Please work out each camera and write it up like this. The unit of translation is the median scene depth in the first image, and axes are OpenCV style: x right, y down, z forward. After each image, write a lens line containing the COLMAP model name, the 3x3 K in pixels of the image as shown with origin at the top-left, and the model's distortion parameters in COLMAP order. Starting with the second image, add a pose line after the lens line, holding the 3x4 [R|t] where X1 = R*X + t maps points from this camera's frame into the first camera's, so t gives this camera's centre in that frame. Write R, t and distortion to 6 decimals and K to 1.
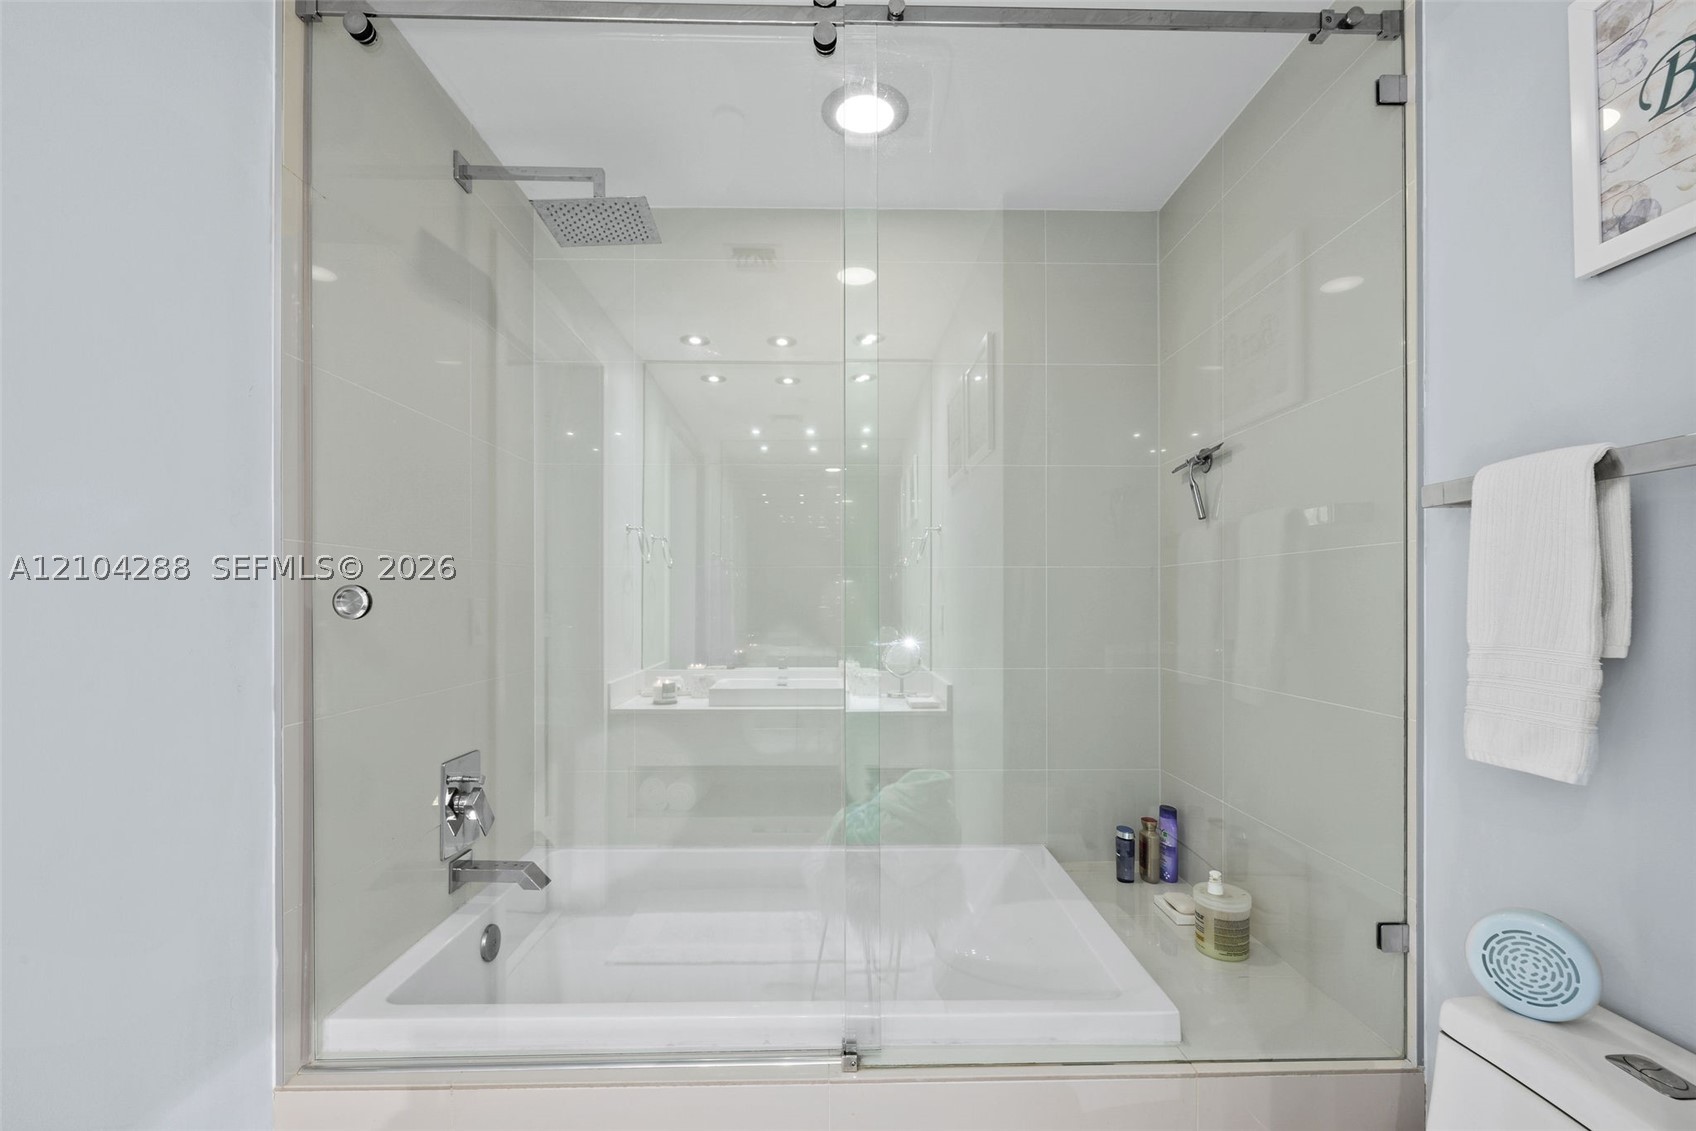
lens RADIAL K [[732.2, 0, 852.3], [0, 732.2, 597.4], [0, 0, 1]] dist [-0.006031, -0.000018]
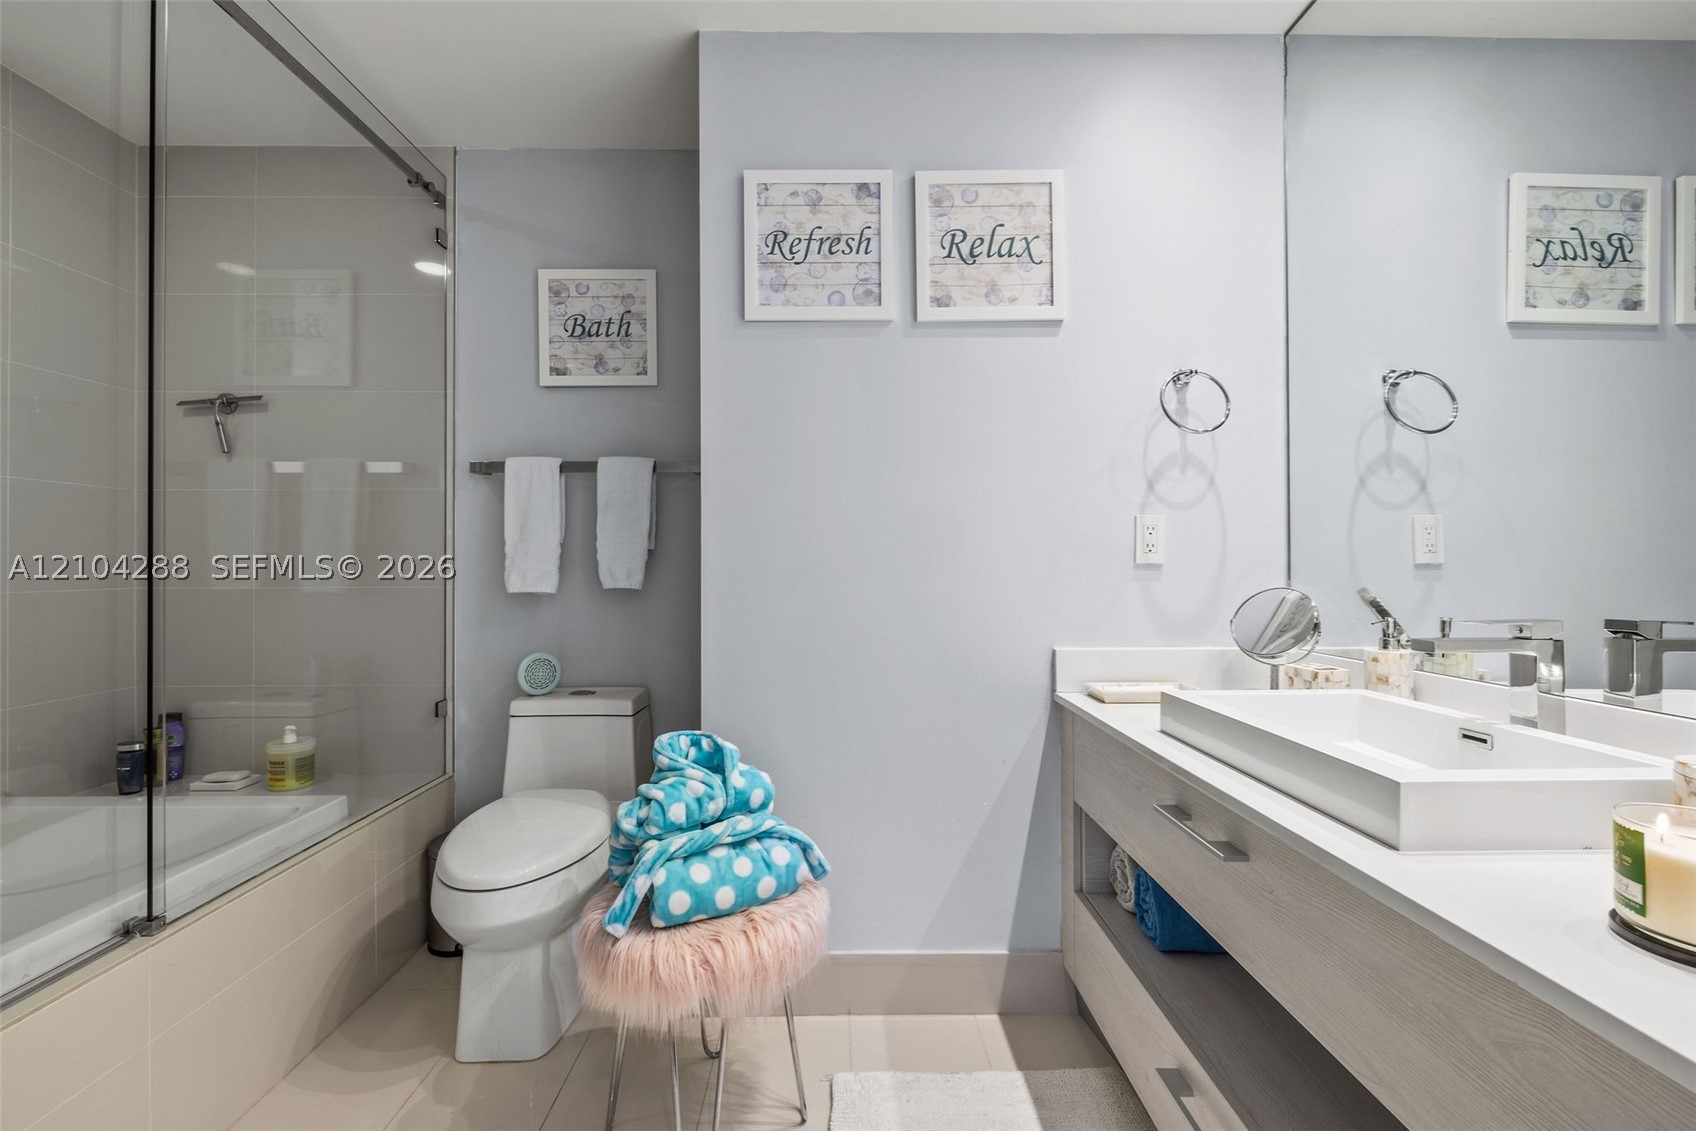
lens RADIAL K [[712.6, 0, 845.1], [0, 712.6, 560.0], [0, 0, 1]] dist [-0.002709, -0.000213]
pose [[0.006305, 0.004870, 0.999968, -1.015519], [-0.000710, 0.999988, -0.004866, 0.108085], [-0.999980, -0.000680, 0.006308, -0.007099]]
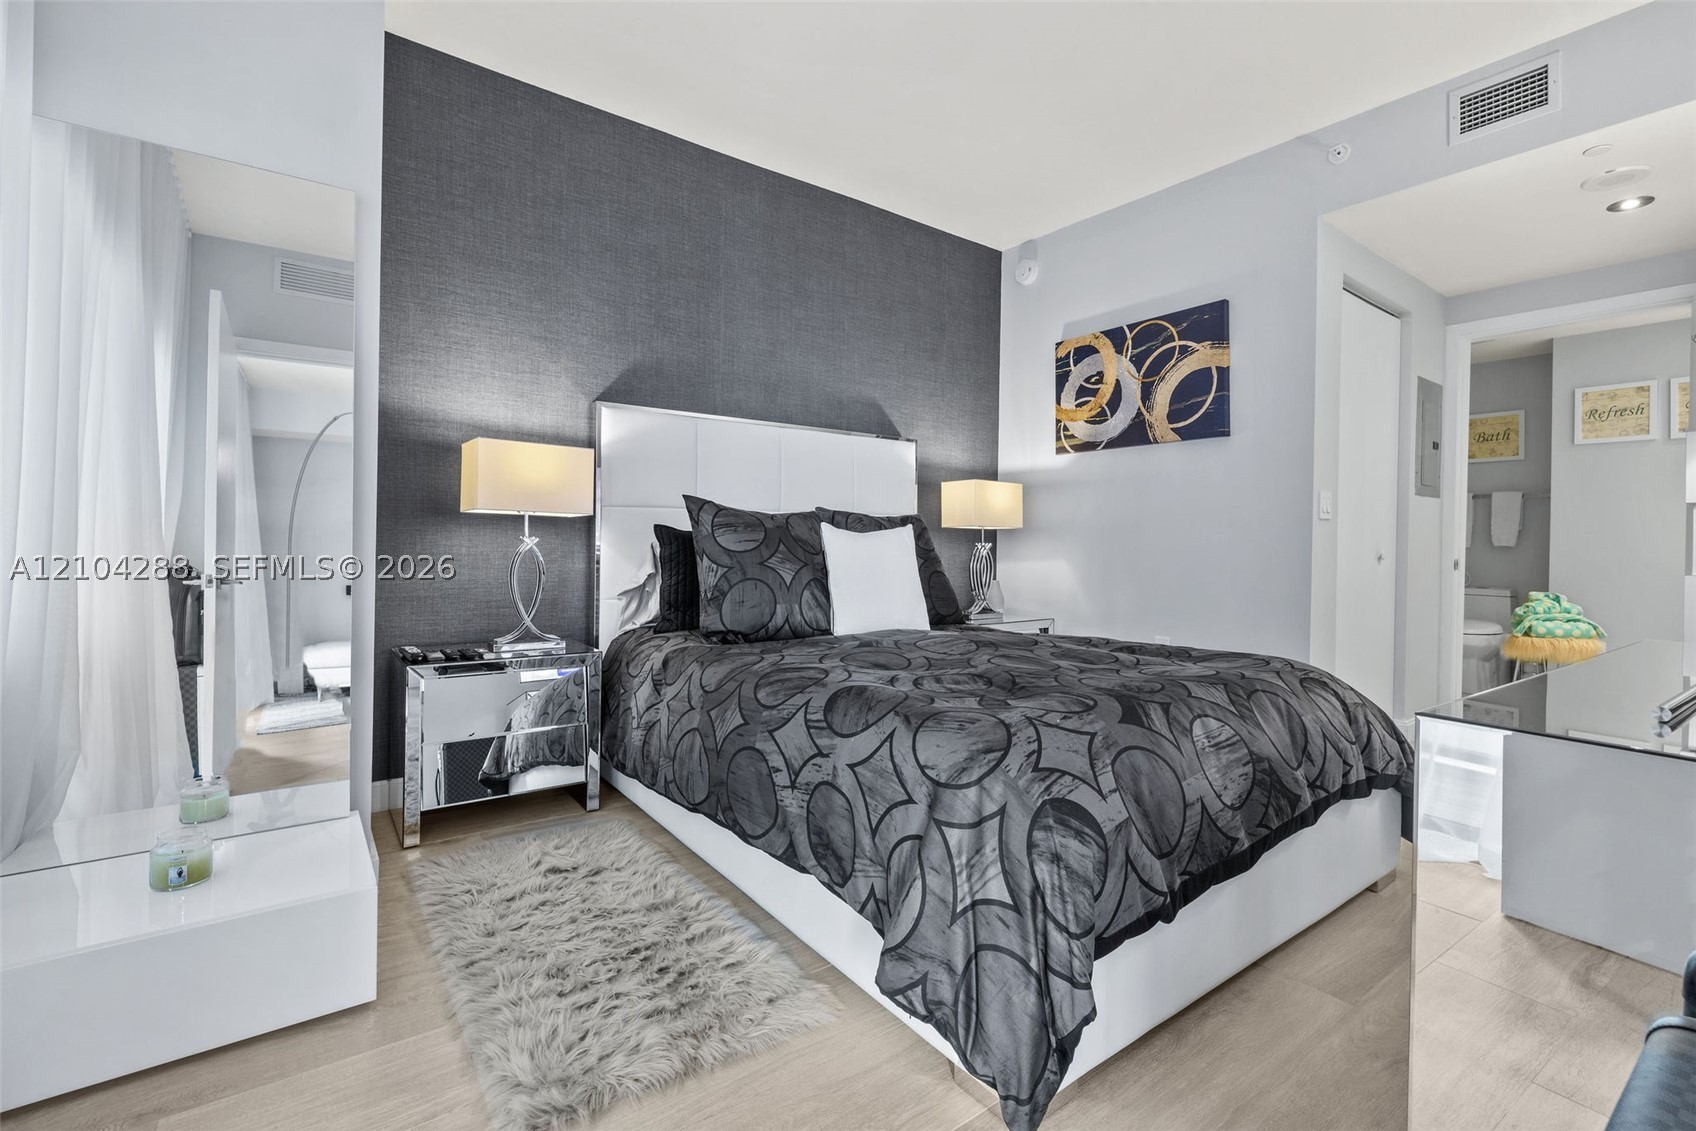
lens RADIAL K [[736.9, 0, 846.0], [0, 736.9, 540.7], [0, 0, 1]] dist [0.000802, 0.000168]
pose [[0.814240, 0.009817, 0.580446, -4.972444], [-0.017288, 0.999824, 0.007342, 0.172293], [-0.580271, -0.016013, 0.814266, -0.743038]]
